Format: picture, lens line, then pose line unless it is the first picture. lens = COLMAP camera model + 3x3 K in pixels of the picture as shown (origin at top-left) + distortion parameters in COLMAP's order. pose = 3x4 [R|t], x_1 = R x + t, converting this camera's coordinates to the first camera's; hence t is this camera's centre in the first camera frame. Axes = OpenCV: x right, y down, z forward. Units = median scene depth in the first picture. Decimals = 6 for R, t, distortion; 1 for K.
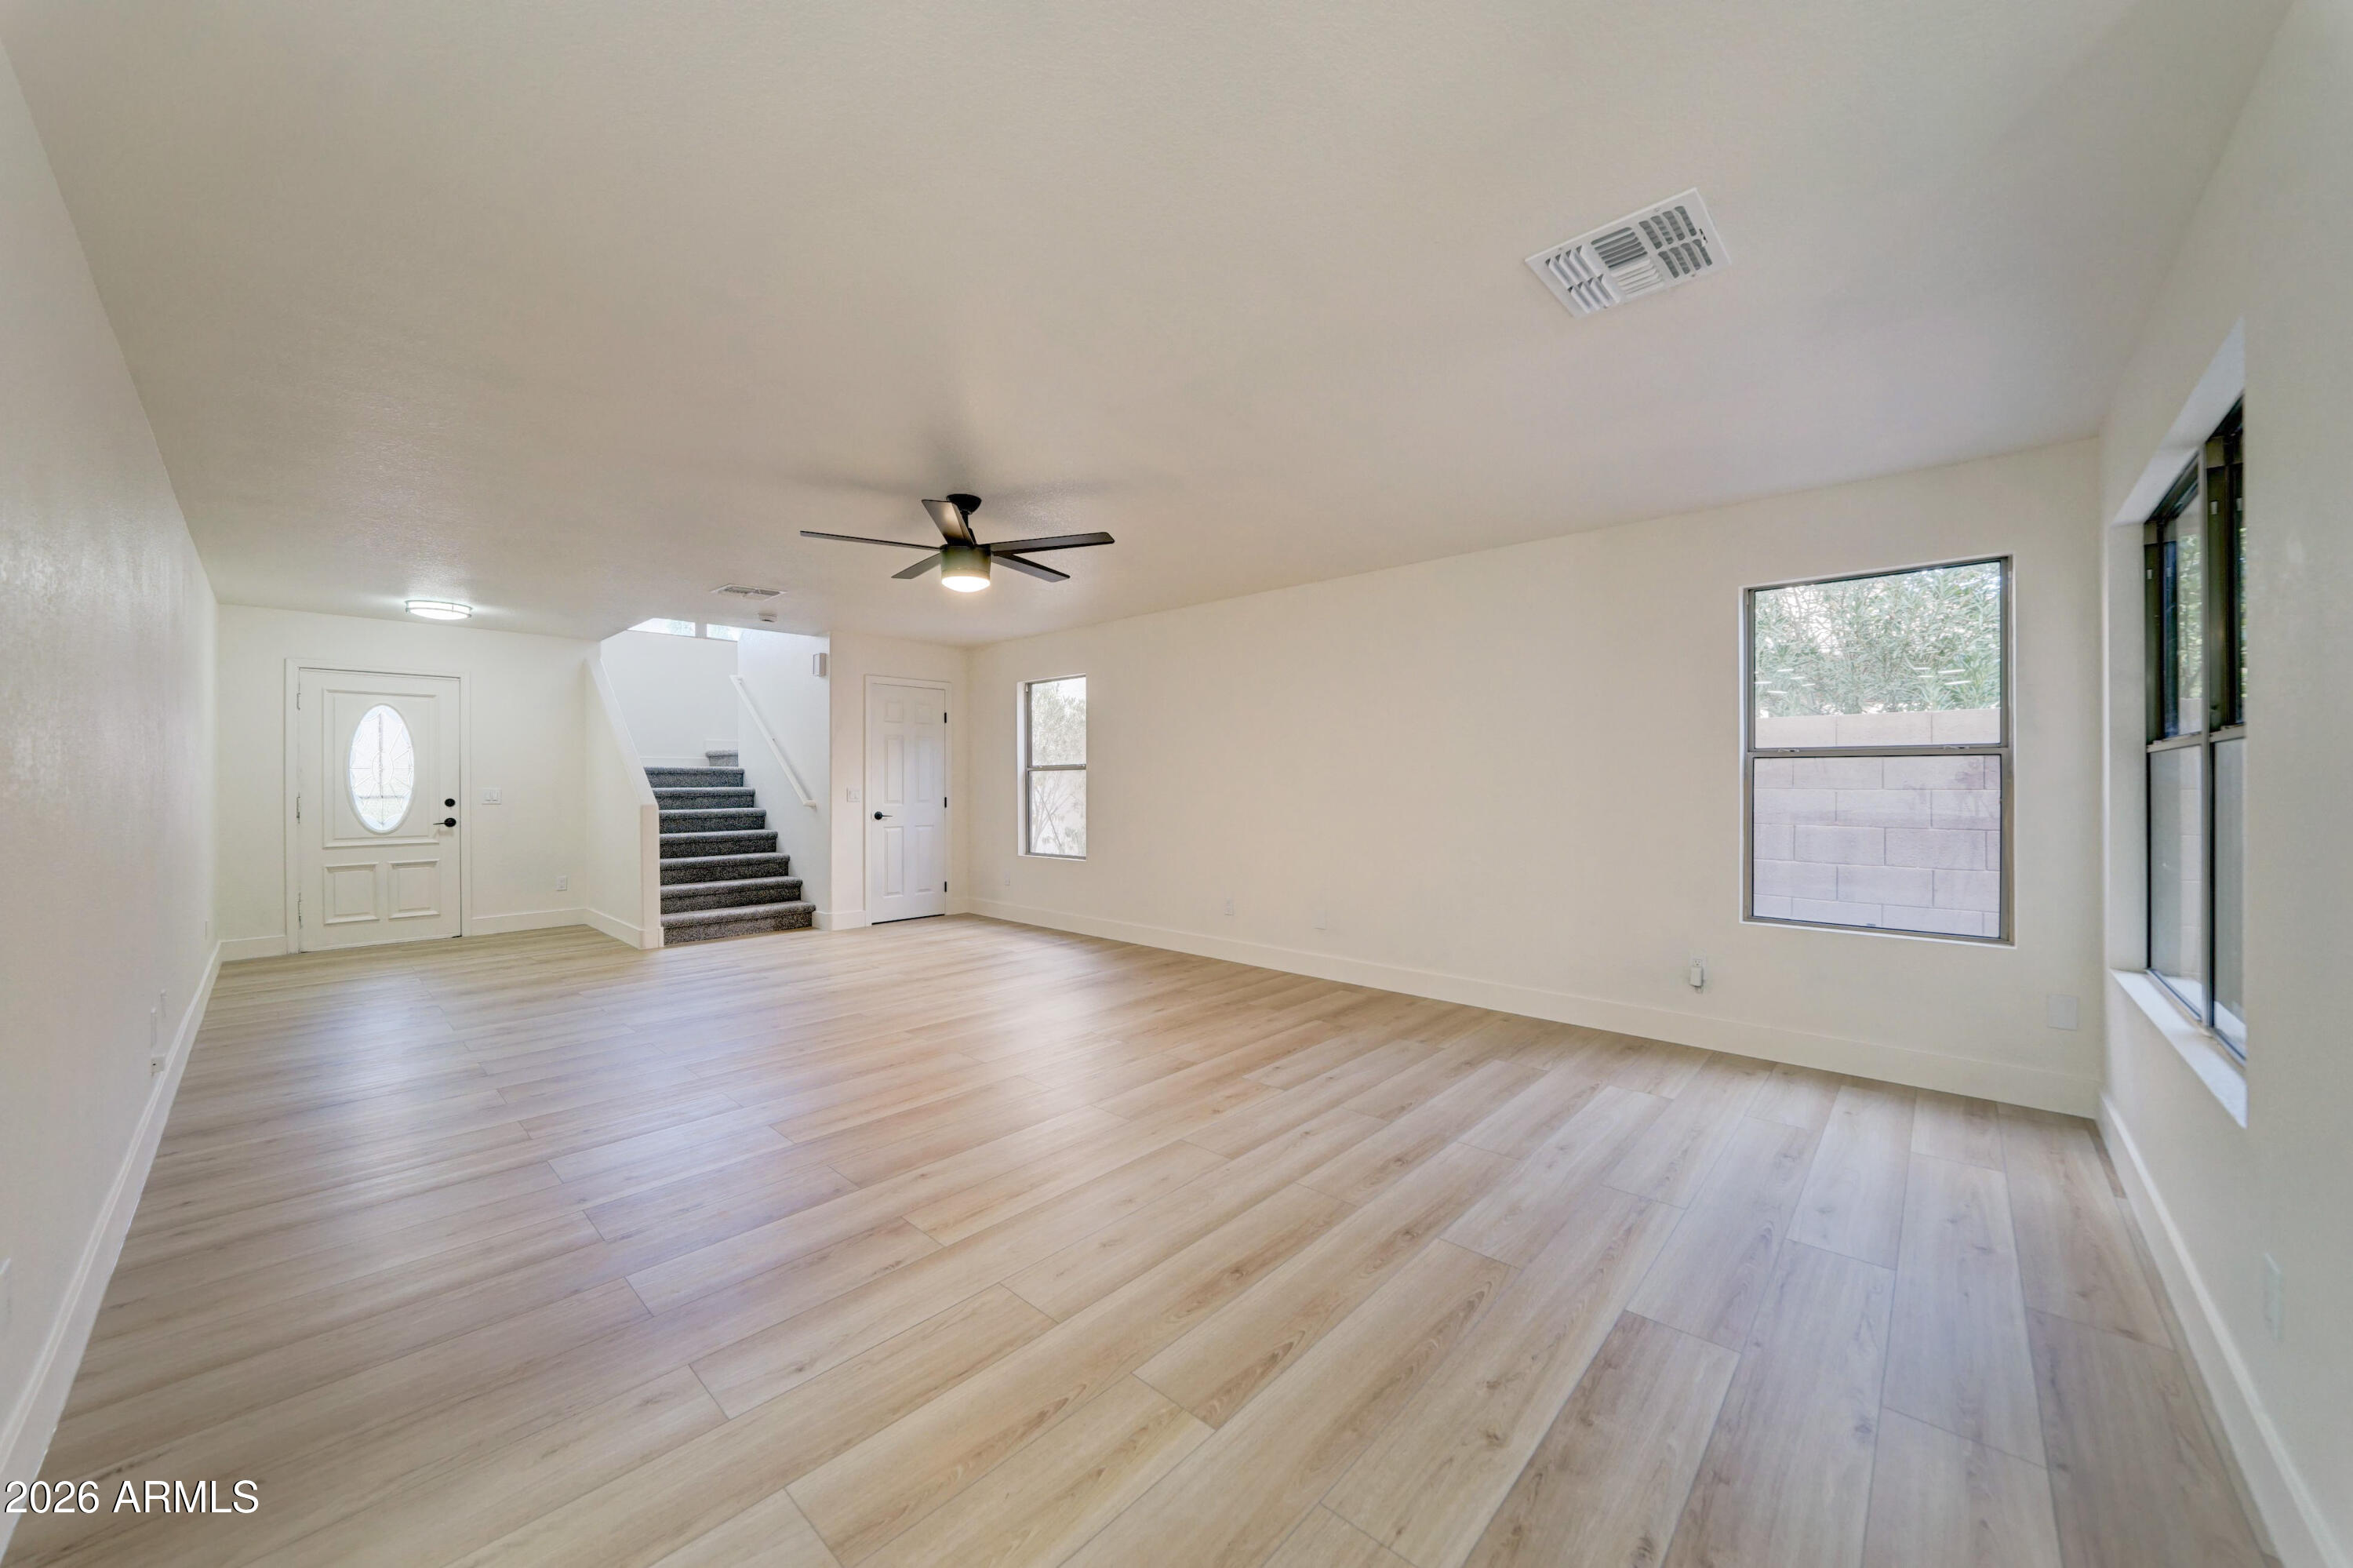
lens RADIAL K [[845.1, 0, 1171.6], [0, 845.1, 778.1], [0, 0, 1]] dist [-0.021834, 0.000030]
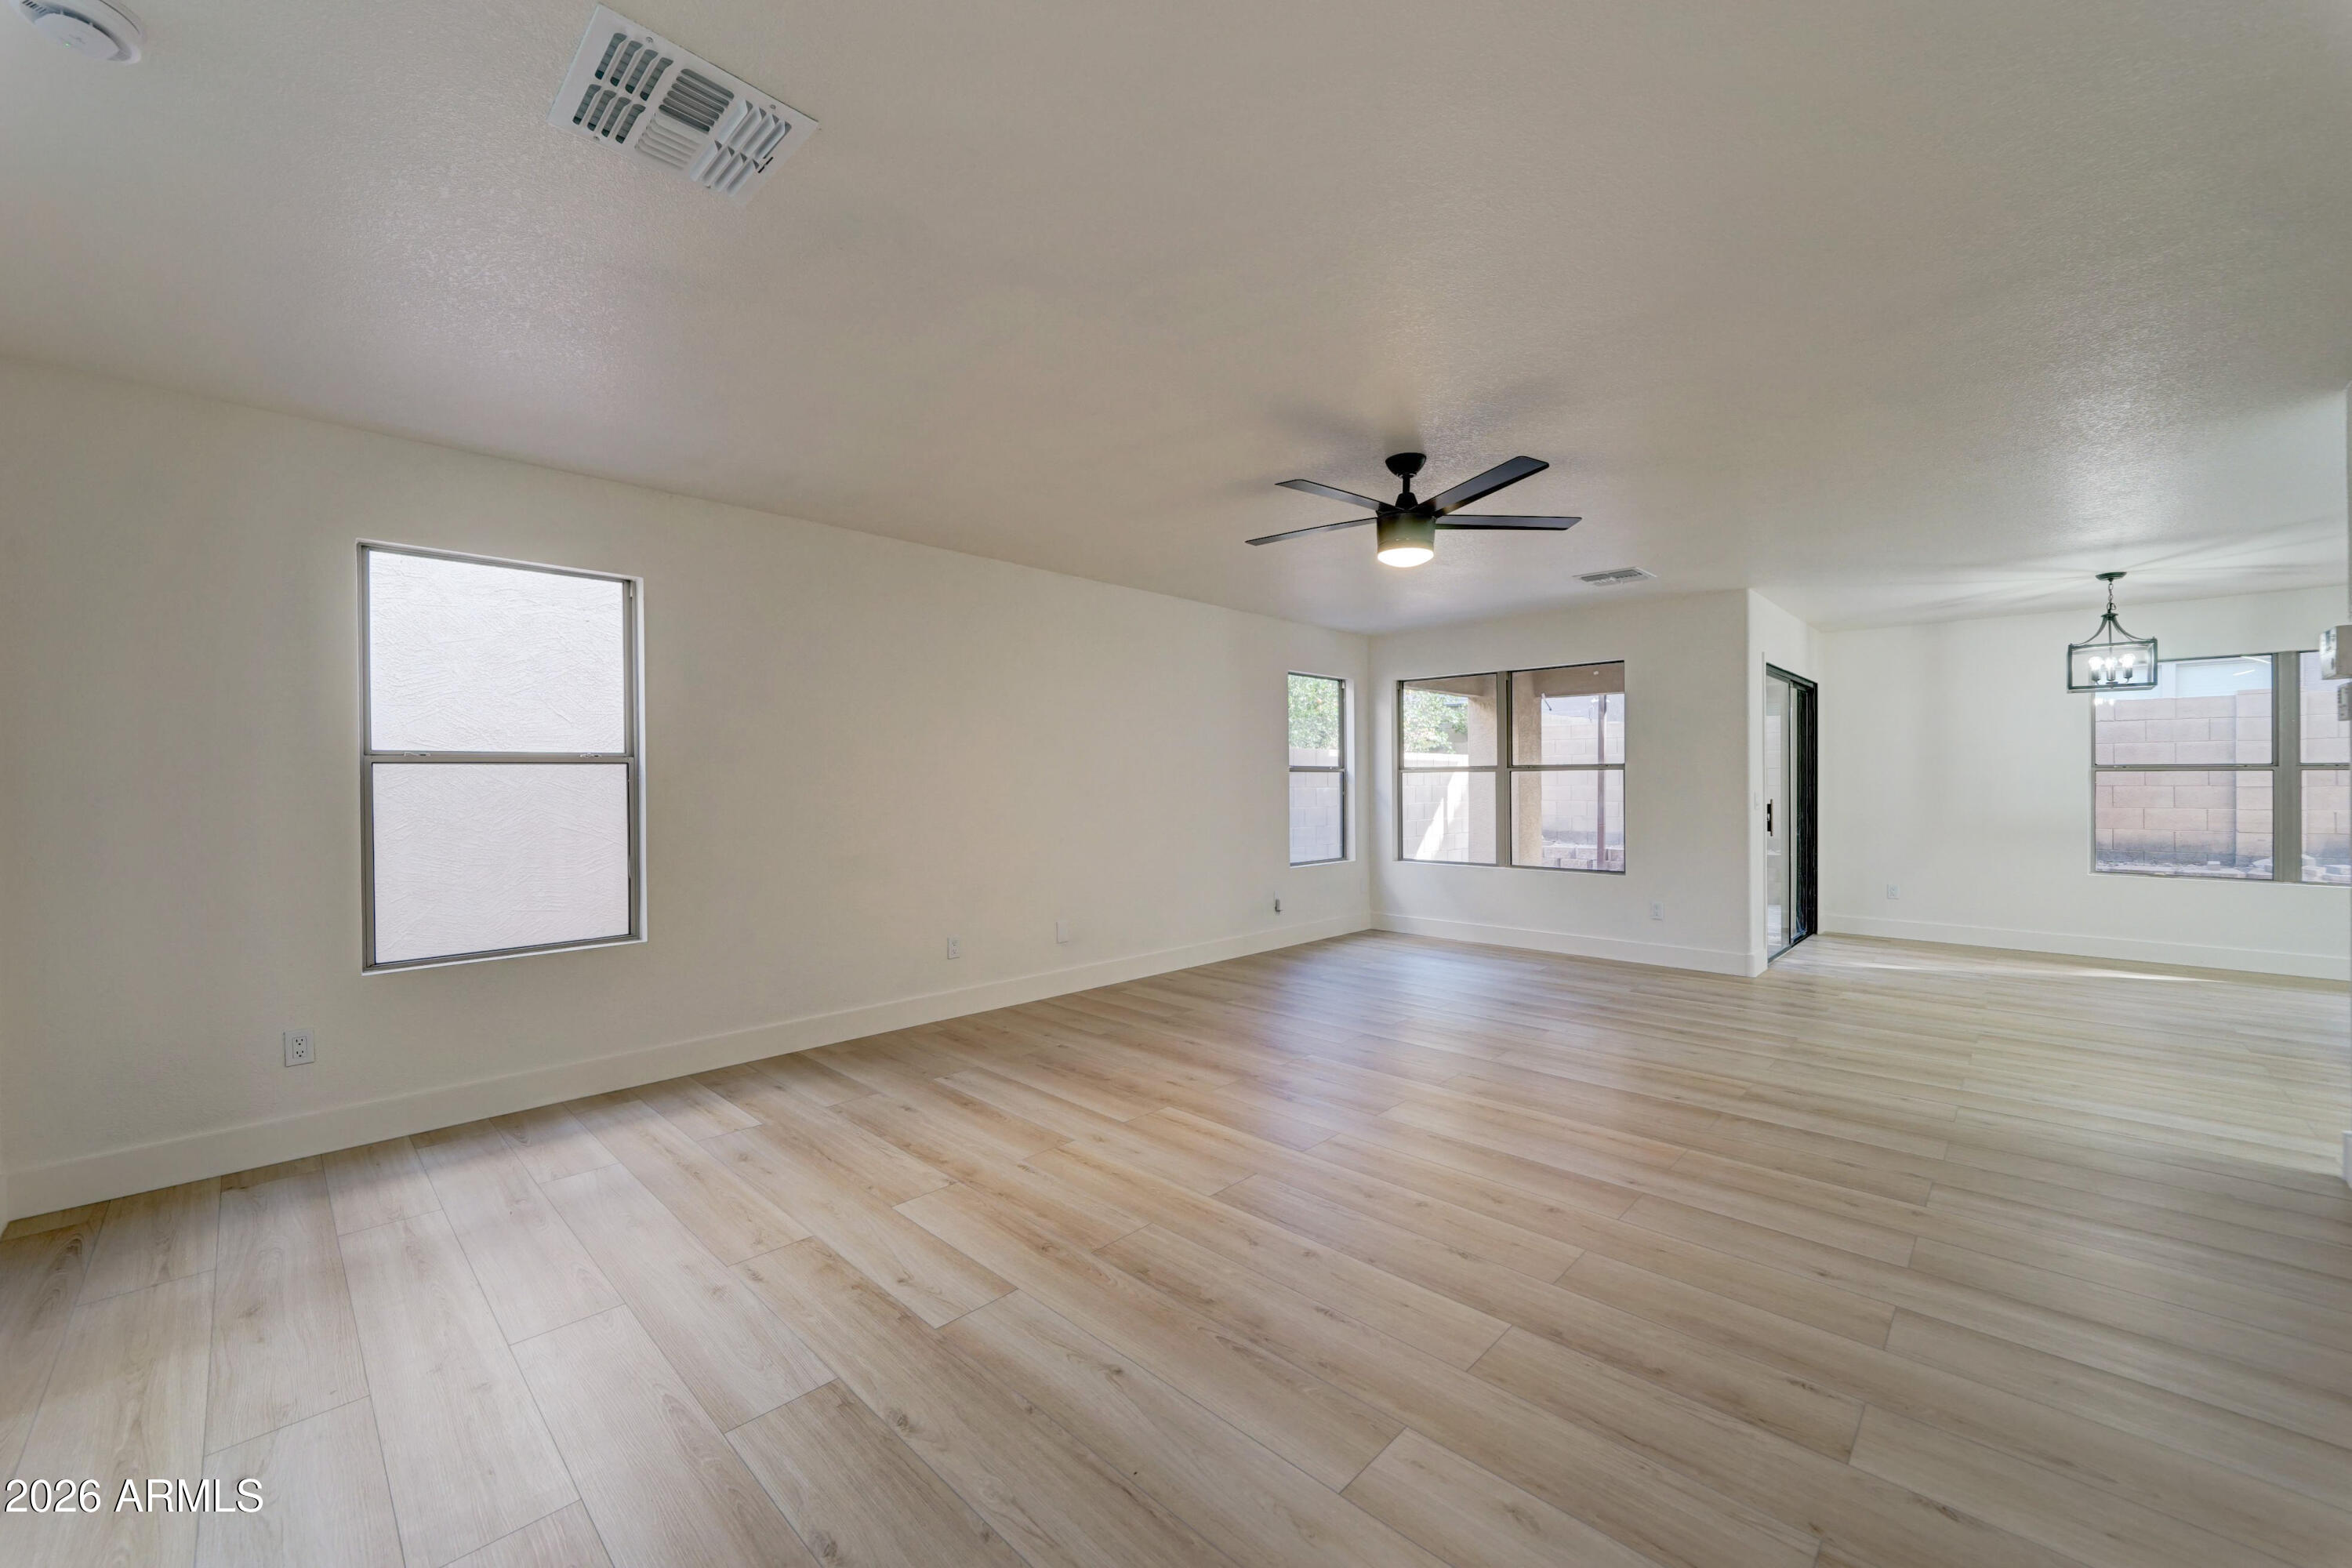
lens RADIAL K [[914.1, 0, 1176.0], [0, 914.1, 784.0], [0, 0, 1]] dist [-0.011186, -0.000247]
pose [[0.022362, -0.000898, 0.999750, -1.086870], [0.004362, 0.999990, 0.000801, 0.005574], [-0.999740, 0.004343, 0.022366, 1.122797]]
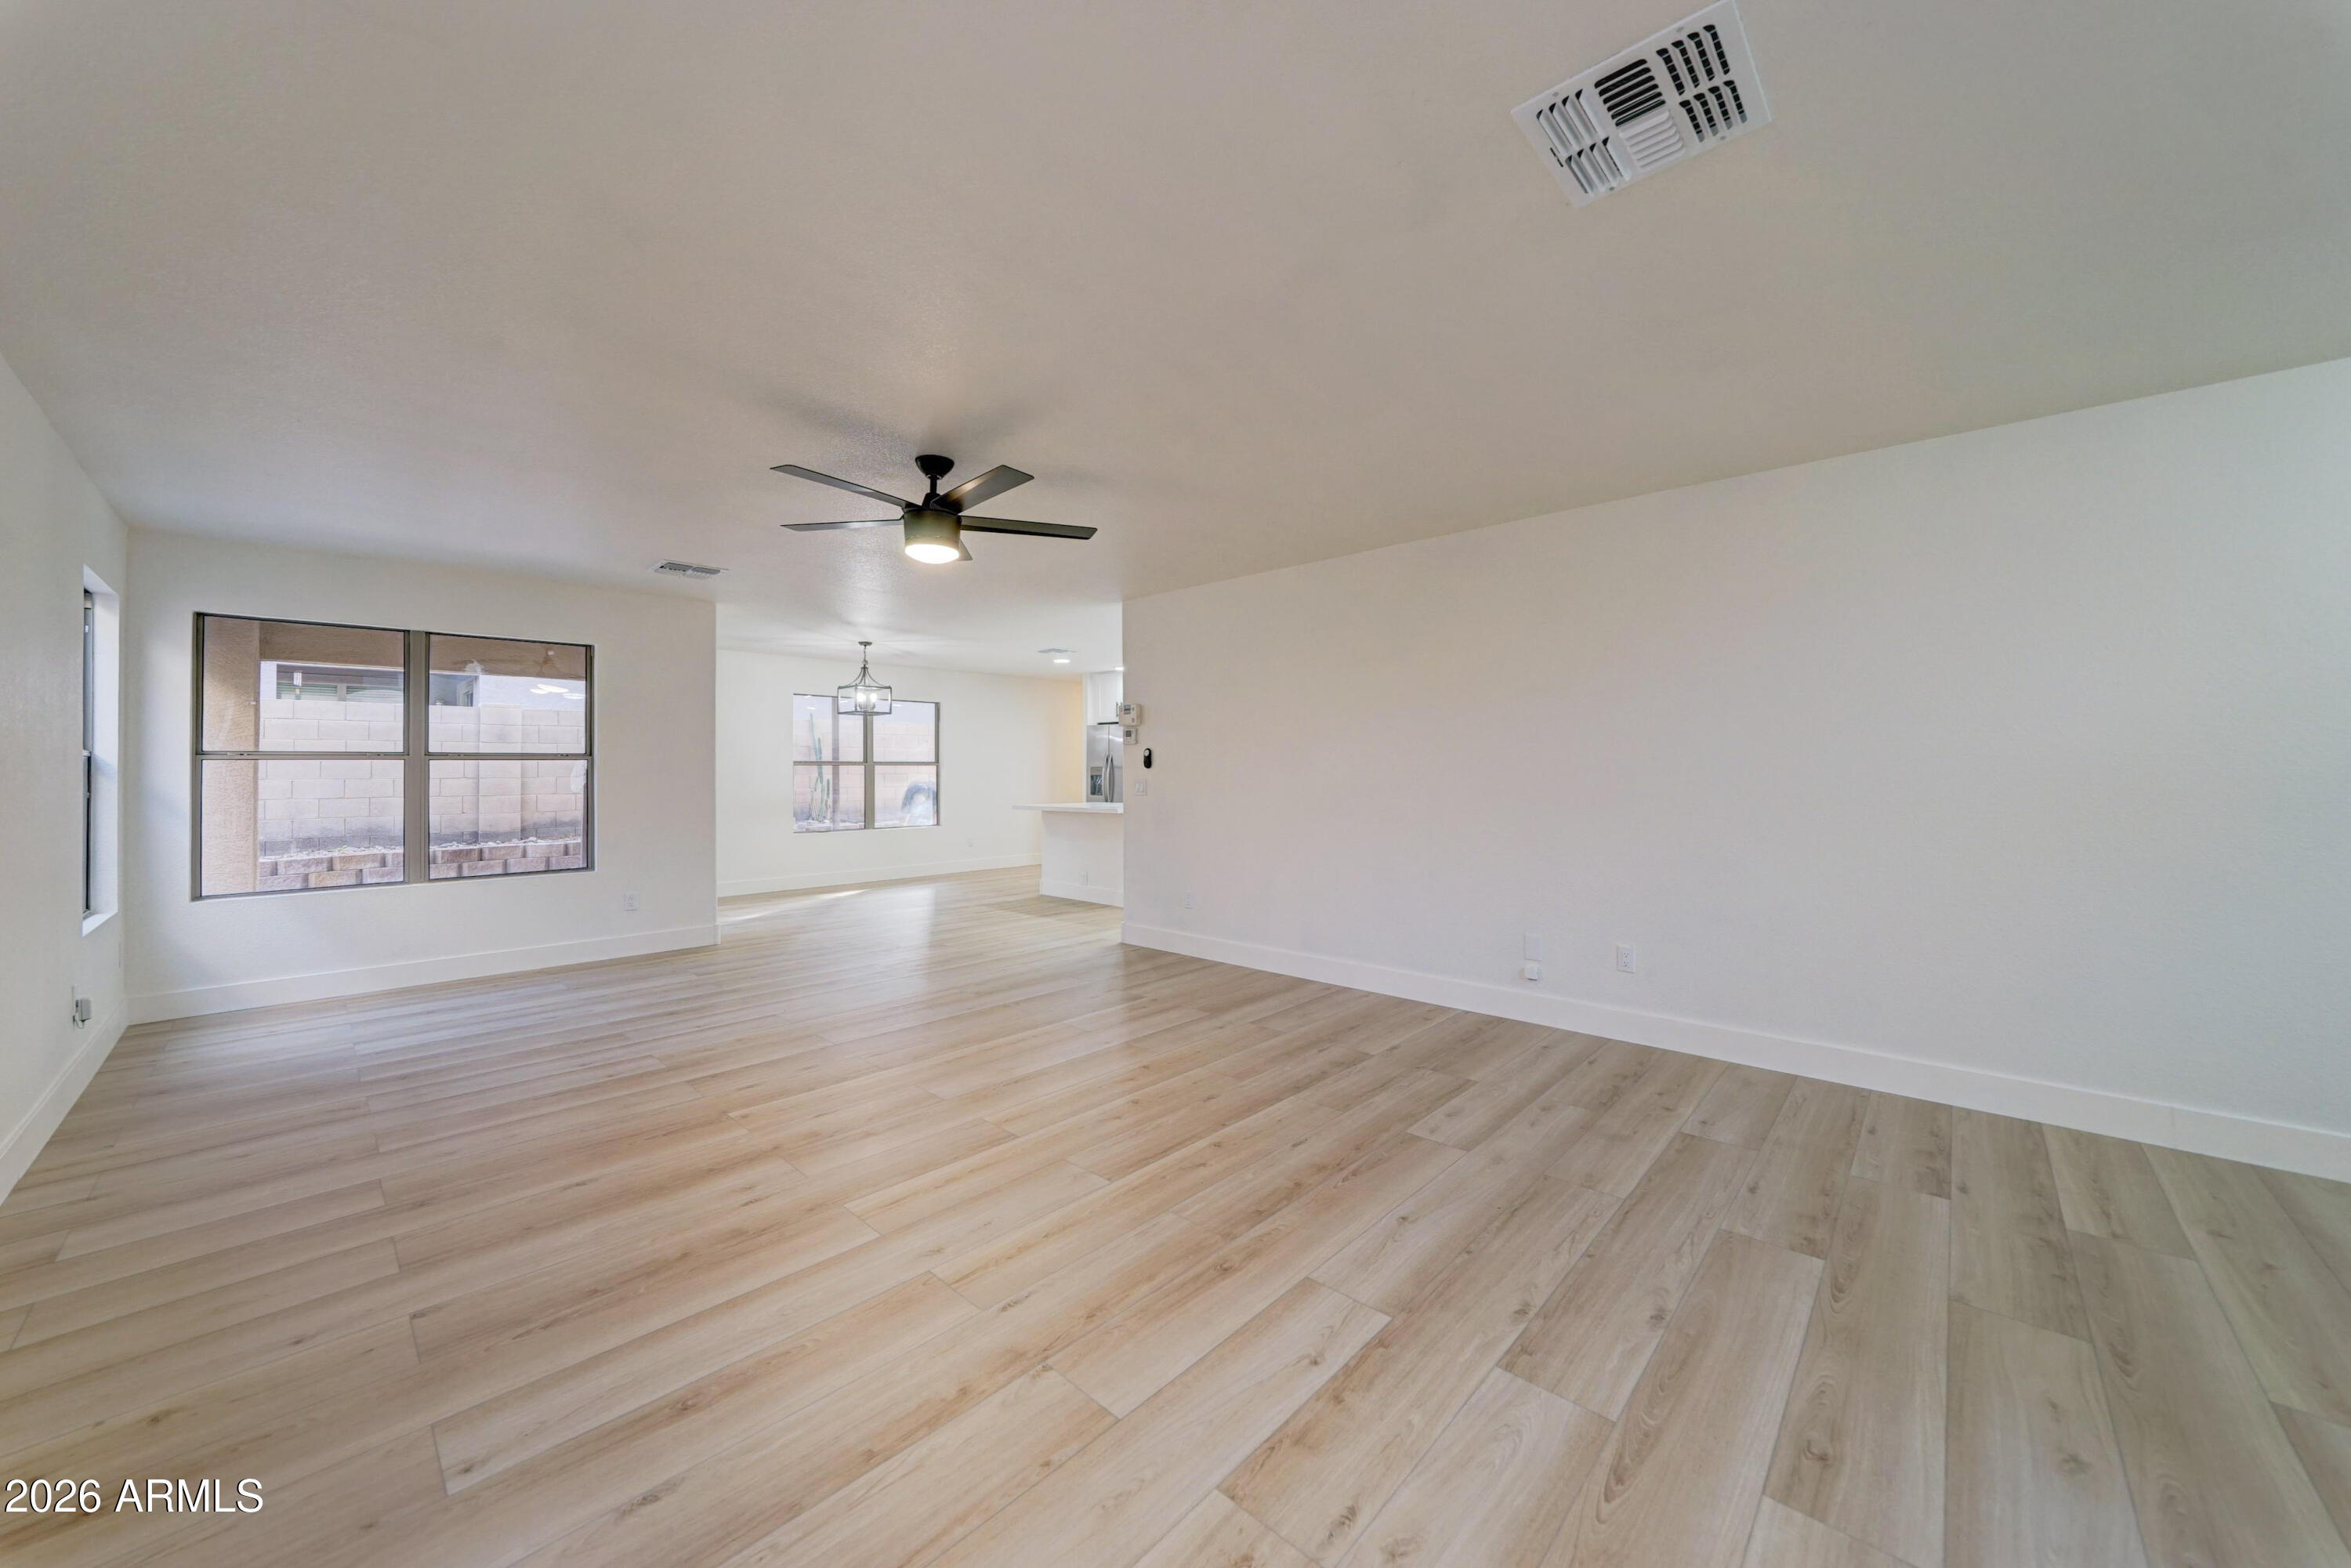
lens RADIAL K [[834.4, 0, 1173.3], [0, 834.4, 759.5], [0, 0, 1]] dist [-0.018482, 0.000095]
pose [[-0.999877, 0.005931, 0.014552, -0.466793], [0.005784, 0.999932, -0.010111, 0.003988], [-0.014611, -0.010025, -0.999843, 1.735051]]
